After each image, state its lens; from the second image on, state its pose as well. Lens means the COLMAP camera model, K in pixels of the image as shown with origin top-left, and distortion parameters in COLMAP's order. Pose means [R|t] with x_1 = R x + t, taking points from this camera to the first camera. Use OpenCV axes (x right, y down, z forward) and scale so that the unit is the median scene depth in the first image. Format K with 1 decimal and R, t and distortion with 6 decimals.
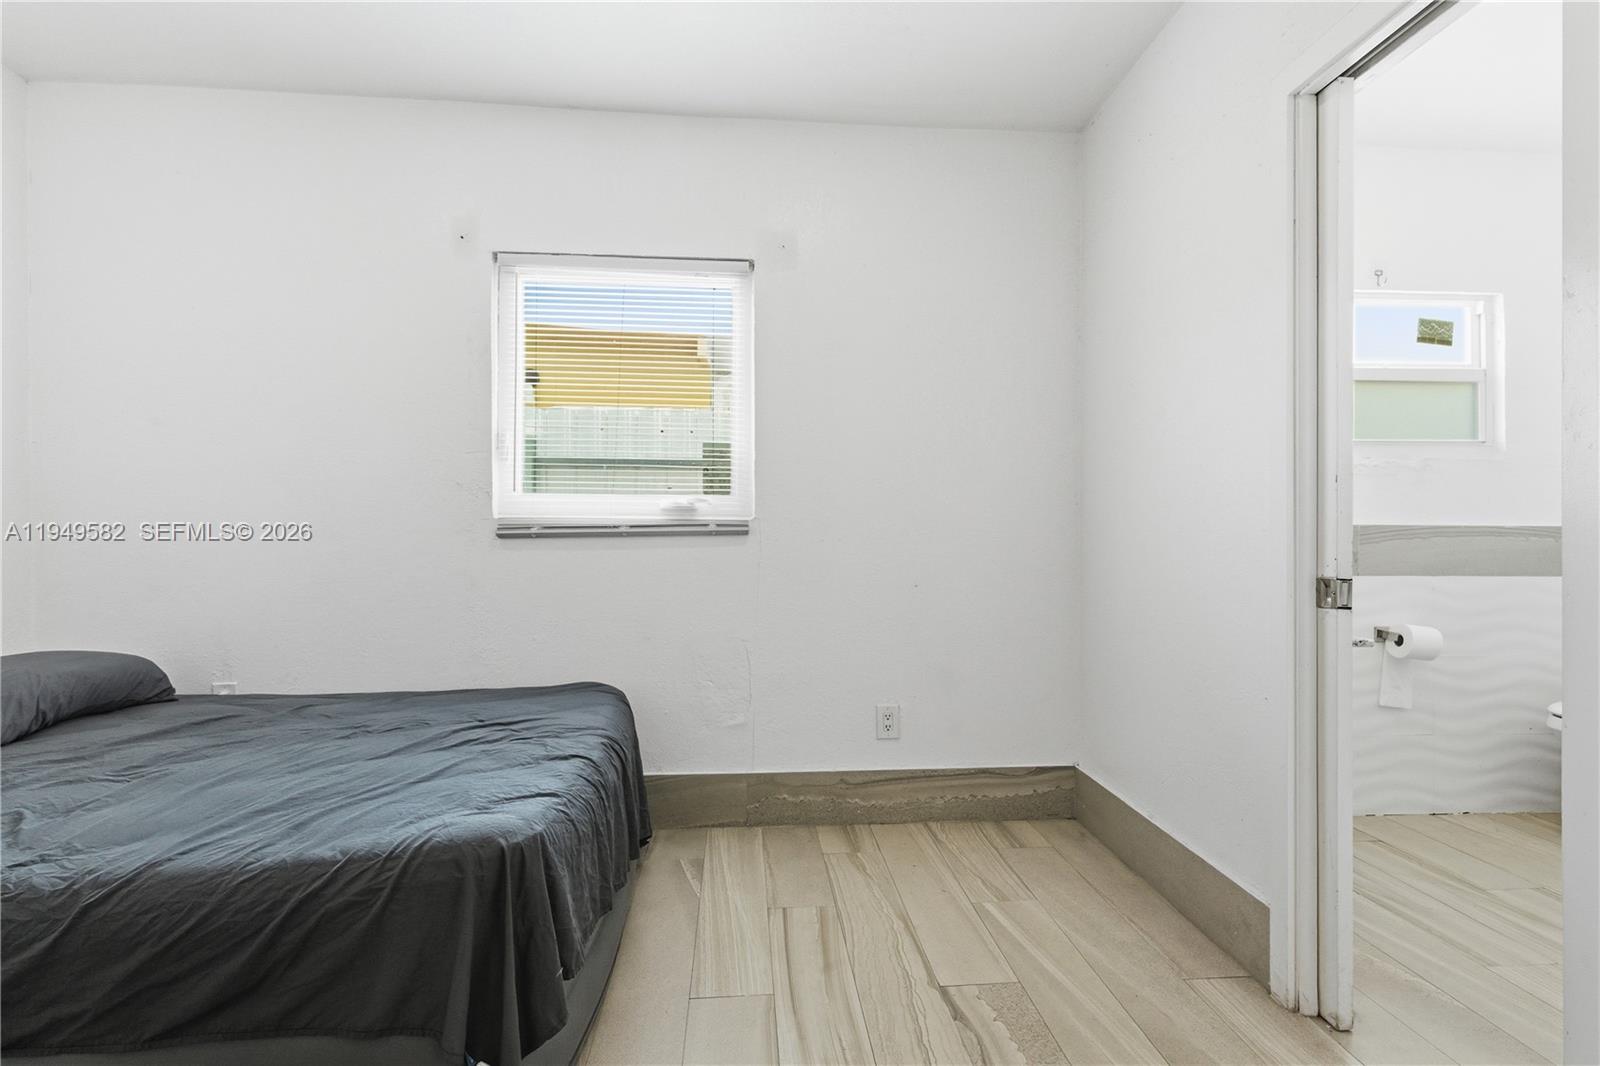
lens RADIAL K [[829.3, 0, 810.5], [0, 829.3, 532.0], [0, 0, 1]] dist [0.015438, -0.000356]
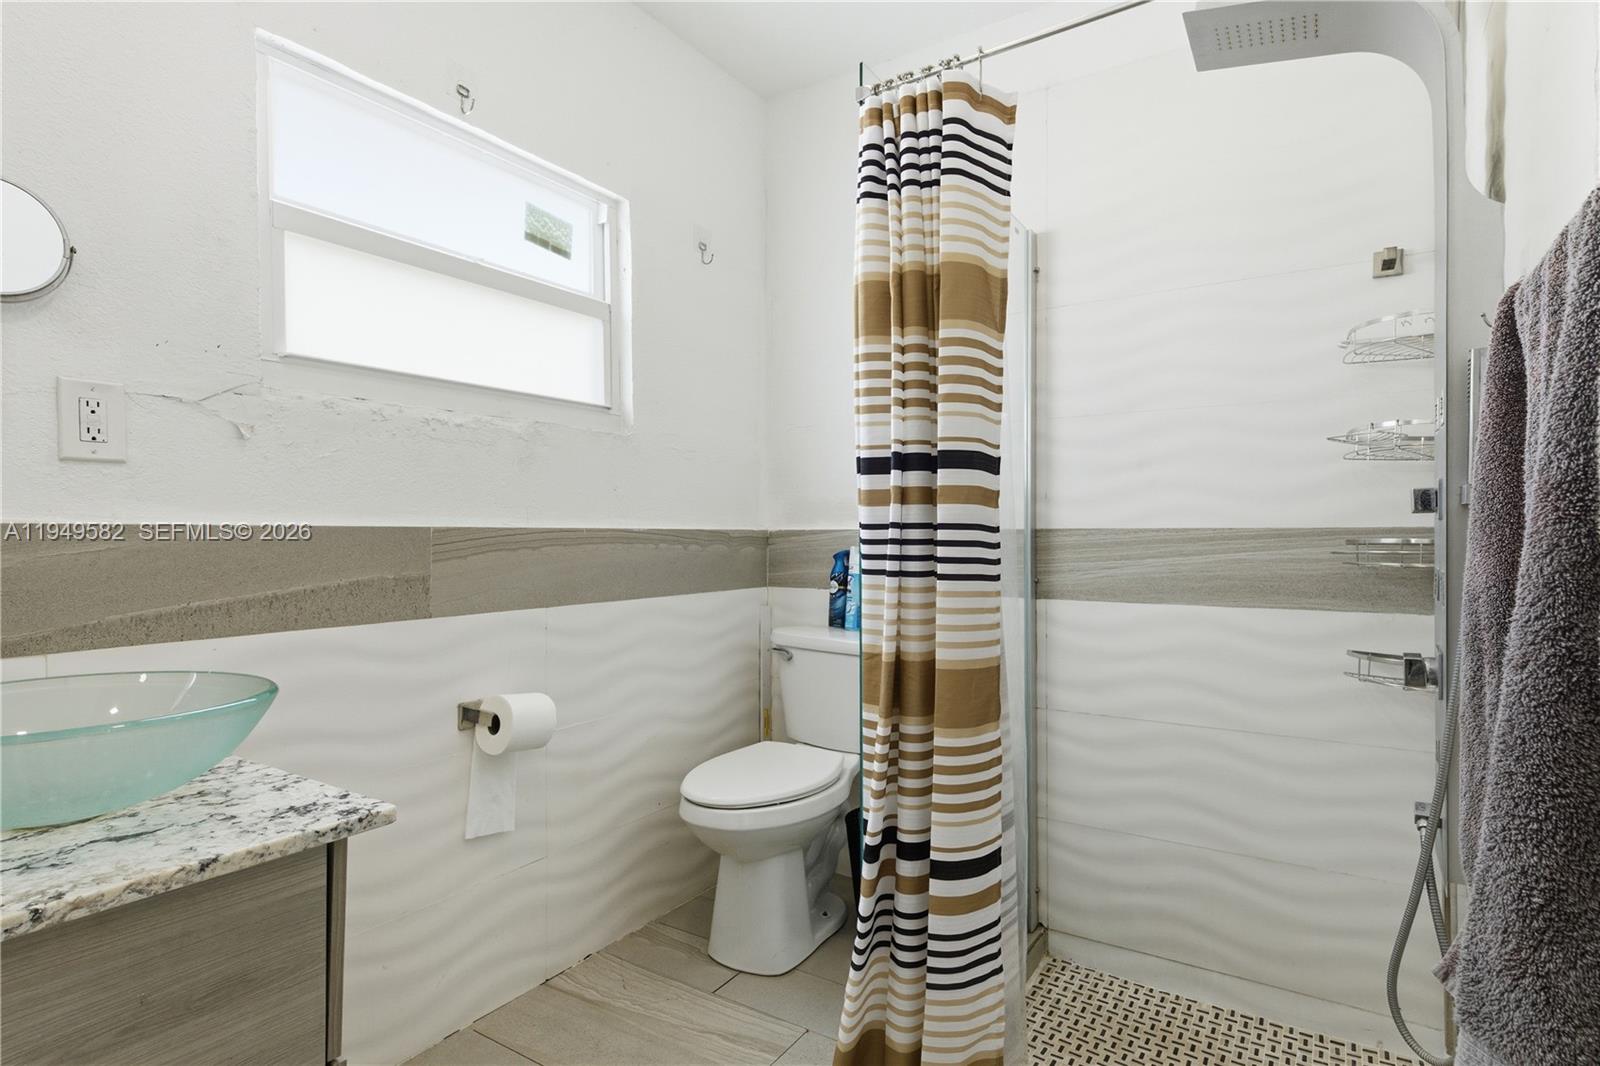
lens RADIAL K [[829.3, 0, 804.3], [0, 829.3, 533.8], [0, 0, 1]] dist [0.015438, -0.000356]
pose [[0.619683, -0.003292, 0.784845, 0.369166], [0.001662, 0.999994, 0.002882, -0.004684], [-0.784850, -0.000482, 0.619685, 0.453208]]
